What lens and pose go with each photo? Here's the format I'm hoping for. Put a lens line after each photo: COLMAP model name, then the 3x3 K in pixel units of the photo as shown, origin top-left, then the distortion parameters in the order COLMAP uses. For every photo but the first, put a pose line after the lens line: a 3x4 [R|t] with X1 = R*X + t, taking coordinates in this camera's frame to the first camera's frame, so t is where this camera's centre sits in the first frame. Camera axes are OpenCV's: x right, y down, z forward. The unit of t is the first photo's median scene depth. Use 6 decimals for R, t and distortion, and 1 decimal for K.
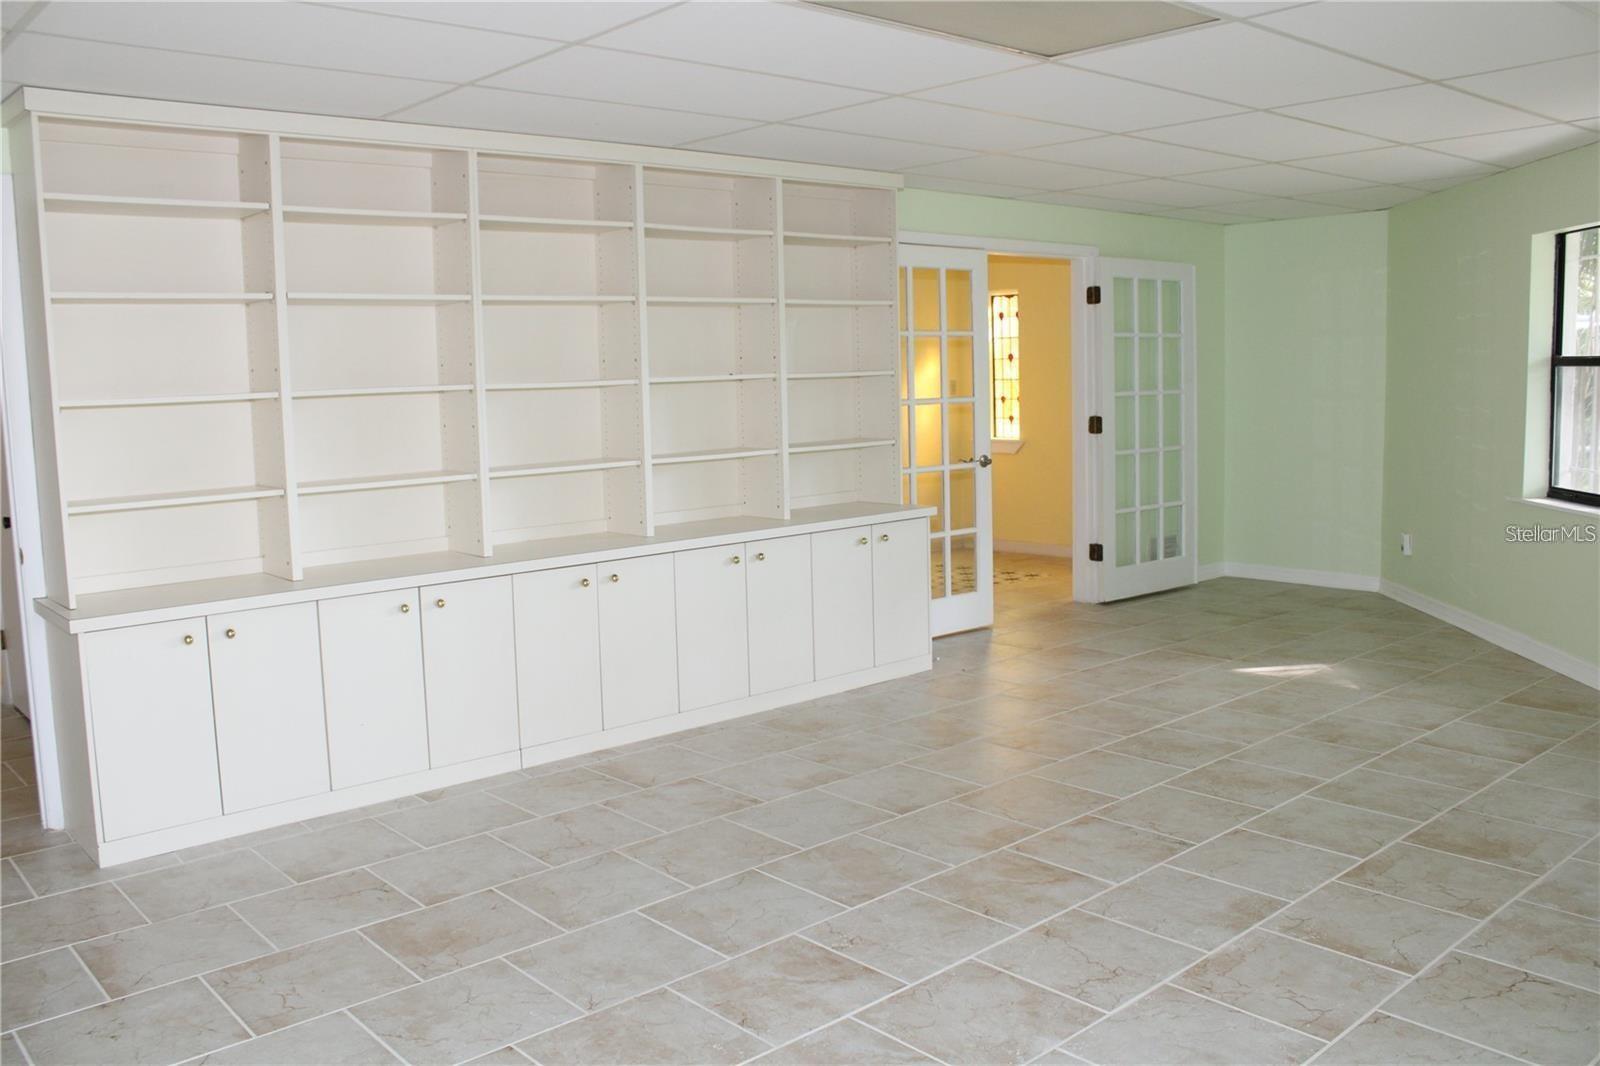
lens RADIAL K [[1340.6, 0, 800.0], [0, 1340.6, 533.0], [0, 0, 1]] dist [-0.116000, 0.126480]
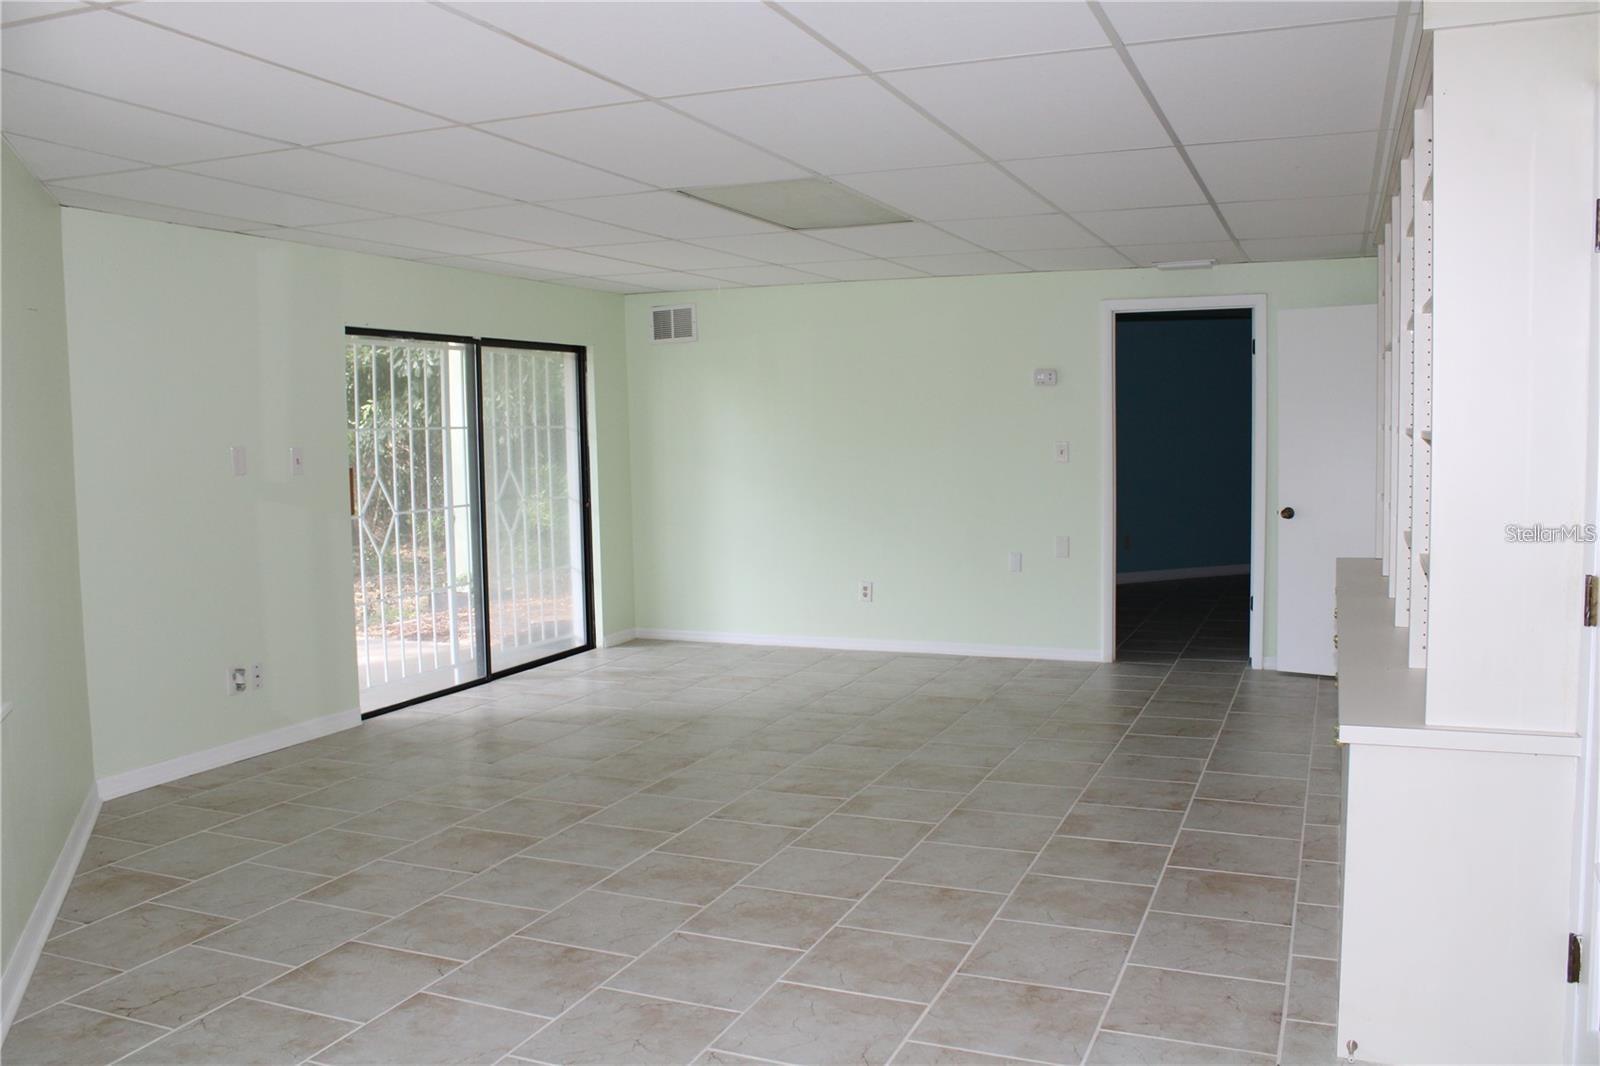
lens RADIAL K [[1340.6, 0, 800.0], [0, 1340.6, 533.0], [0, 0, 1]] dist [-0.116000, 0.126480]
pose [[-0.899679, 0.073456, -0.430327, 0.671187], [-0.016422, 0.979350, 0.201506, -0.251926], [0.436243, 0.188358, -0.879894, 1.892305]]
